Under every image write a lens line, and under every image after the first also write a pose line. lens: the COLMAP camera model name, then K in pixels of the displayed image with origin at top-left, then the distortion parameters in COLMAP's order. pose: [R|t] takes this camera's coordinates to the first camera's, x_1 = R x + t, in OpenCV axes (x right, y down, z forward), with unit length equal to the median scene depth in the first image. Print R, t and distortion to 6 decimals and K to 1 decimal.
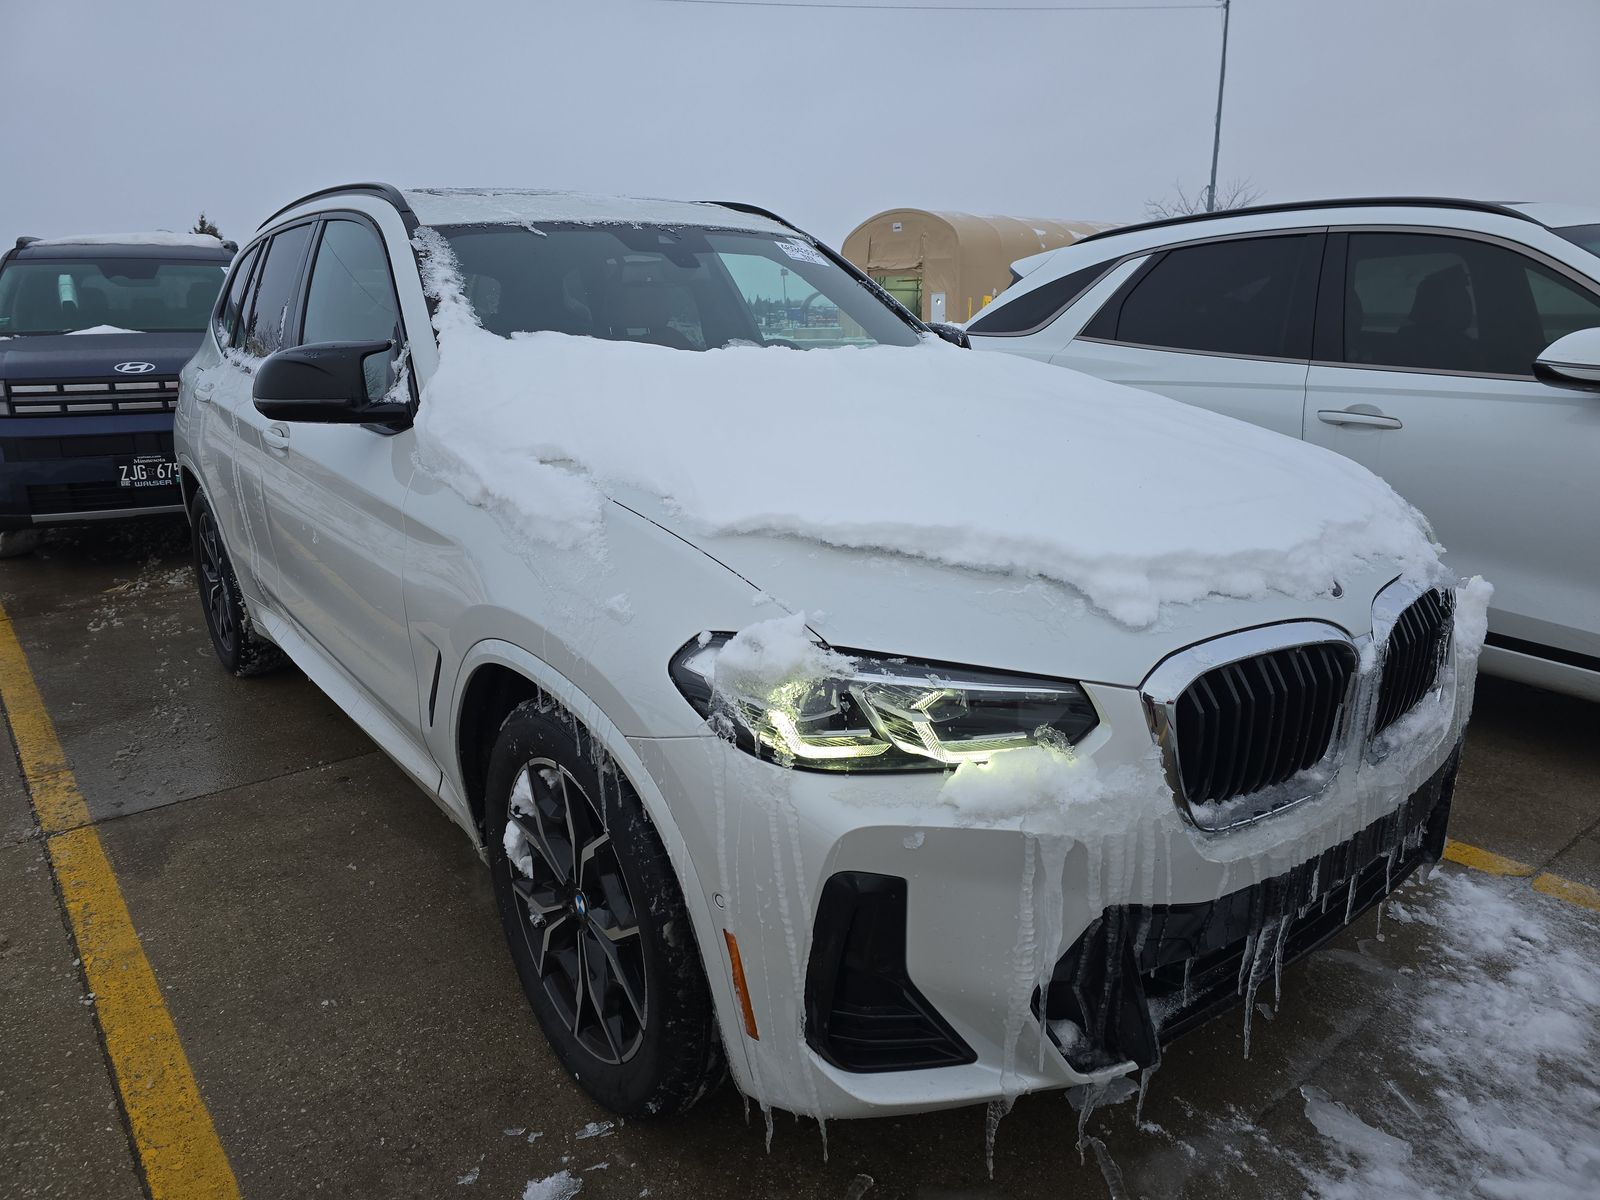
lens RADIAL K [[1063.4, 0, 787.3], [0, 1063.4, 607.7], [0, 0, 1]] dist [0.076428, -0.065872]
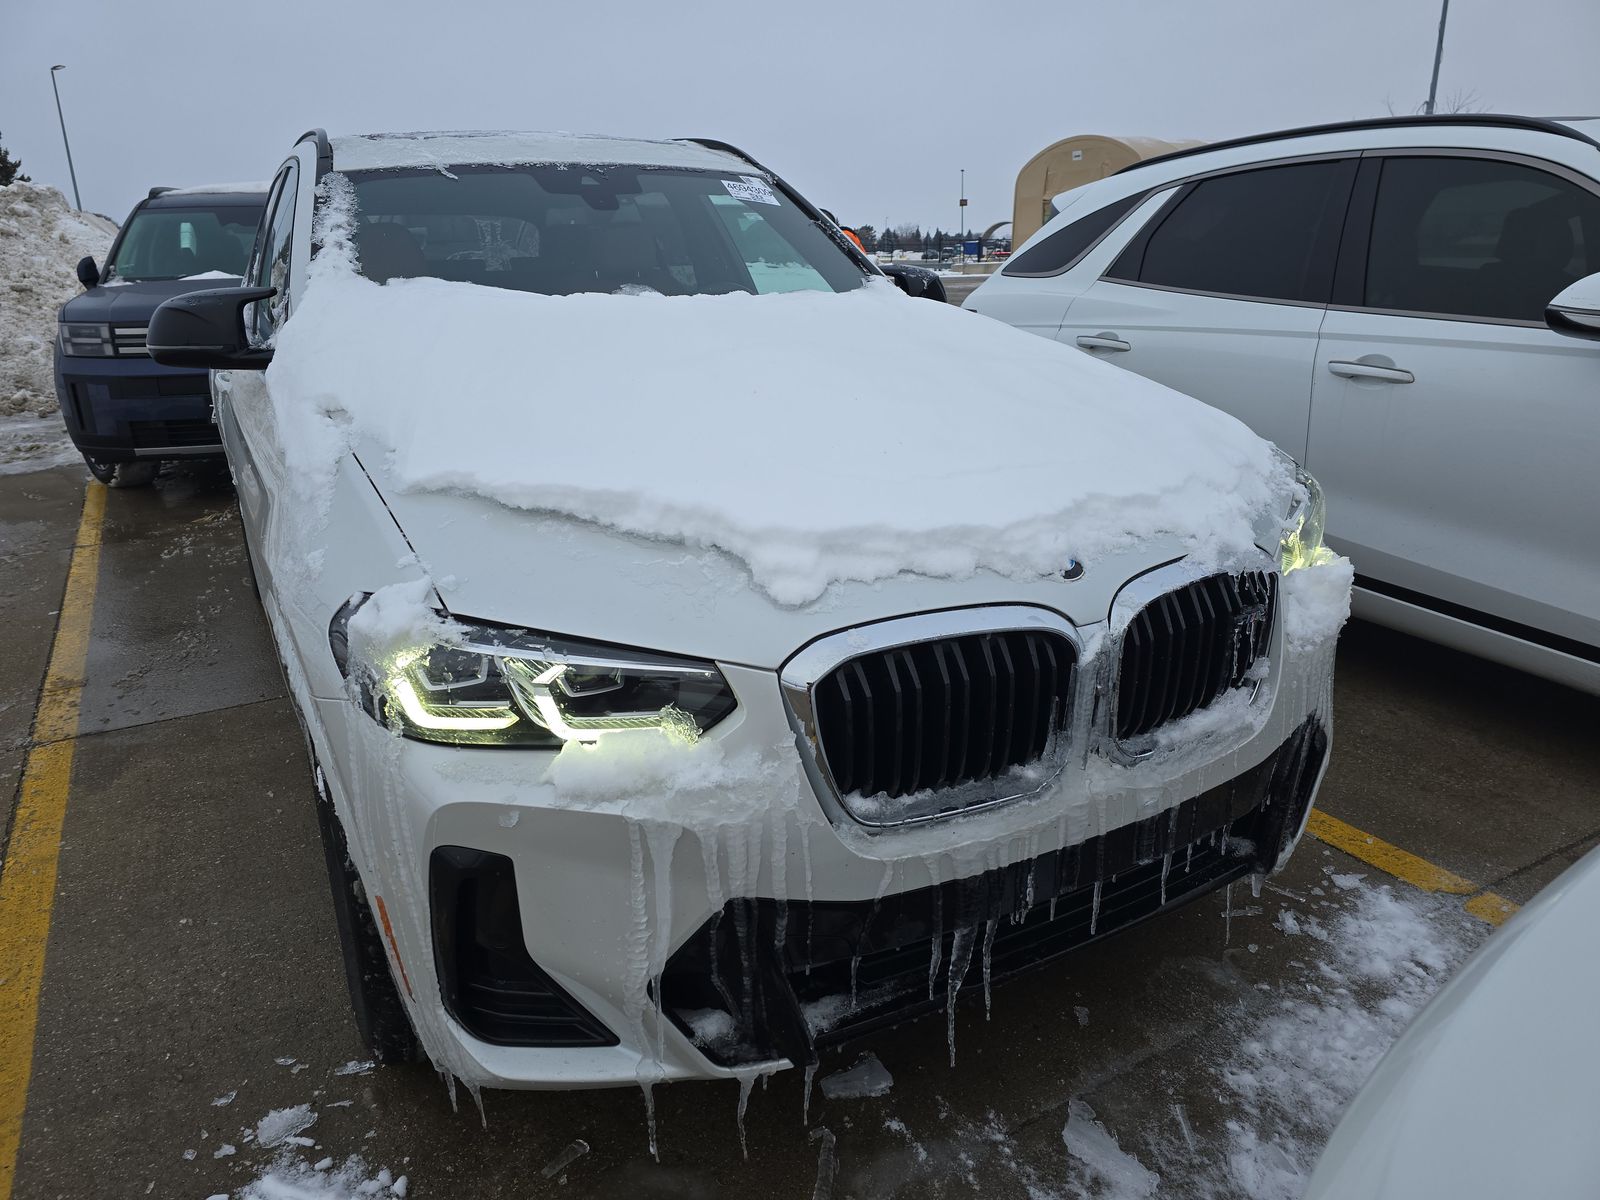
lens RADIAL K [[1063.4, 0, 787.3], [0, 1063.4, 607.7], [0, 0, 1]] dist [0.076428, -0.065872]
pose [[0.987115, 0.041872, -0.154434, 0.365068], [-0.033716, 0.997914, 0.055060, -0.024278], [0.156417, -0.049143, 0.986468, 0.067937]]
